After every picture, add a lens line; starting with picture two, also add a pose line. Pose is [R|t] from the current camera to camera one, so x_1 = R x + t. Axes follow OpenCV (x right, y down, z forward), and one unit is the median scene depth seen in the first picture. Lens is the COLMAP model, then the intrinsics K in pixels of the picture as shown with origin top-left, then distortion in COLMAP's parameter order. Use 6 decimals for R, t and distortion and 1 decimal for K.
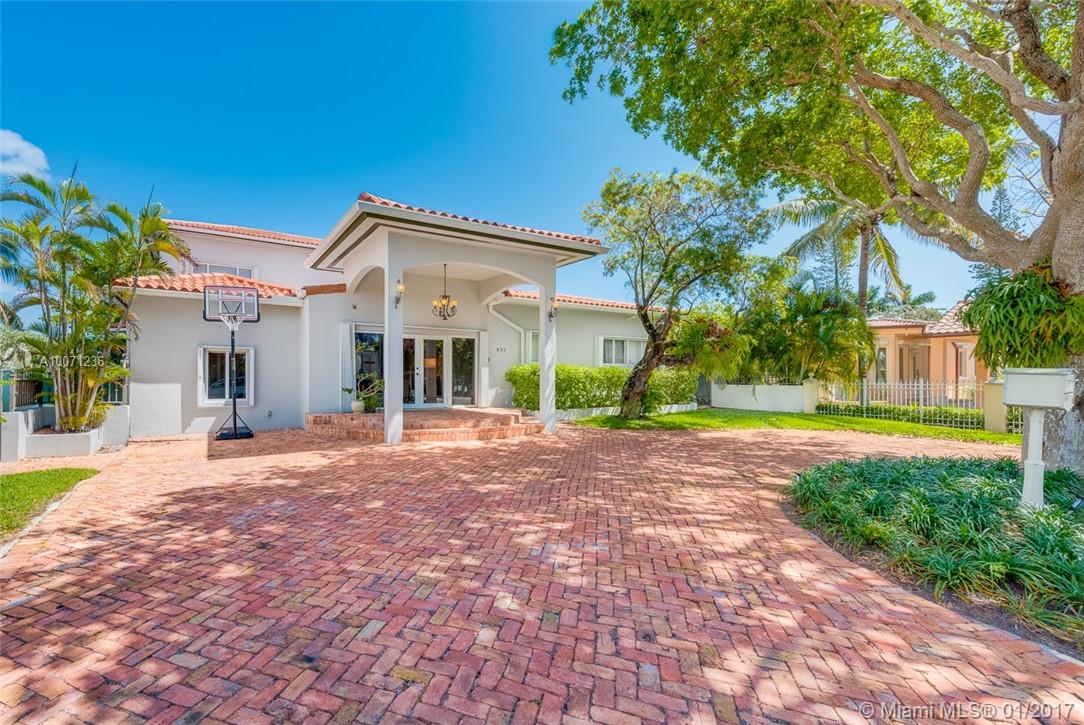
lens RADIAL K [[513.3, 0, 543.0], [0, 513.3, 378.0], [0, 0, 1]] dist [0.000055, -0.000082]
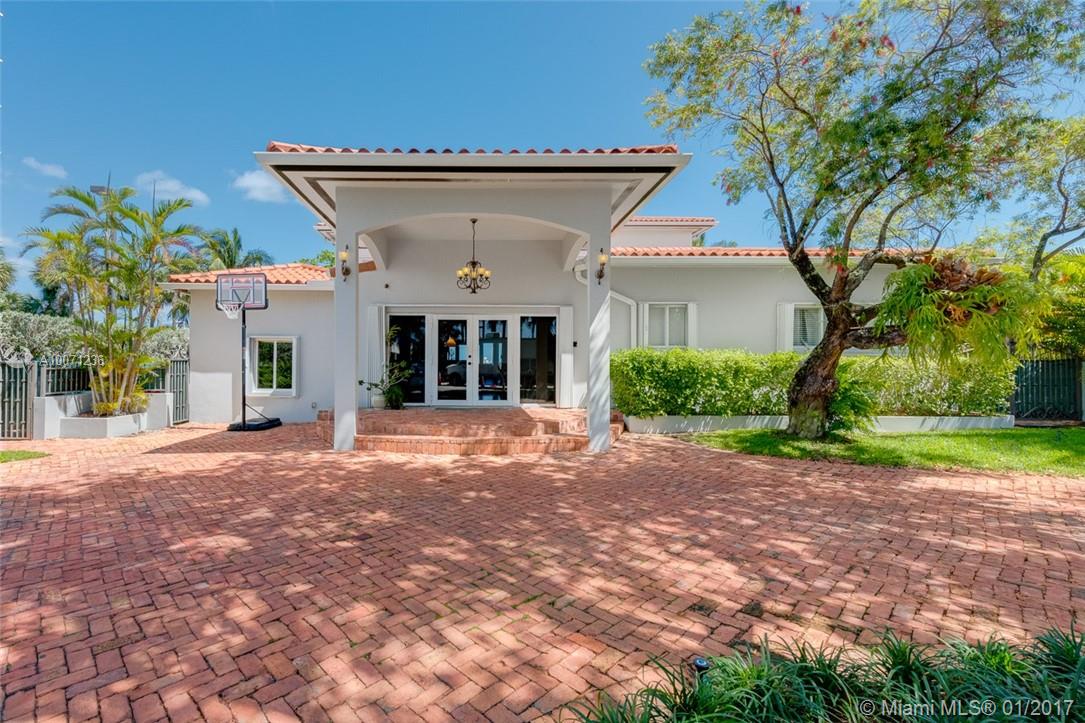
lens RADIAL K [[547.9, 0, 542.5], [0, 547.9, 361.5], [0, 0, 1]] dist [0.004125, -0.000174]
pose [[0.821475, -0.001733, -0.570242, 0.372842], [-0.003611, 0.999960, -0.008240, -0.004364], [0.570234, 0.008828, 0.821435, 0.393364]]
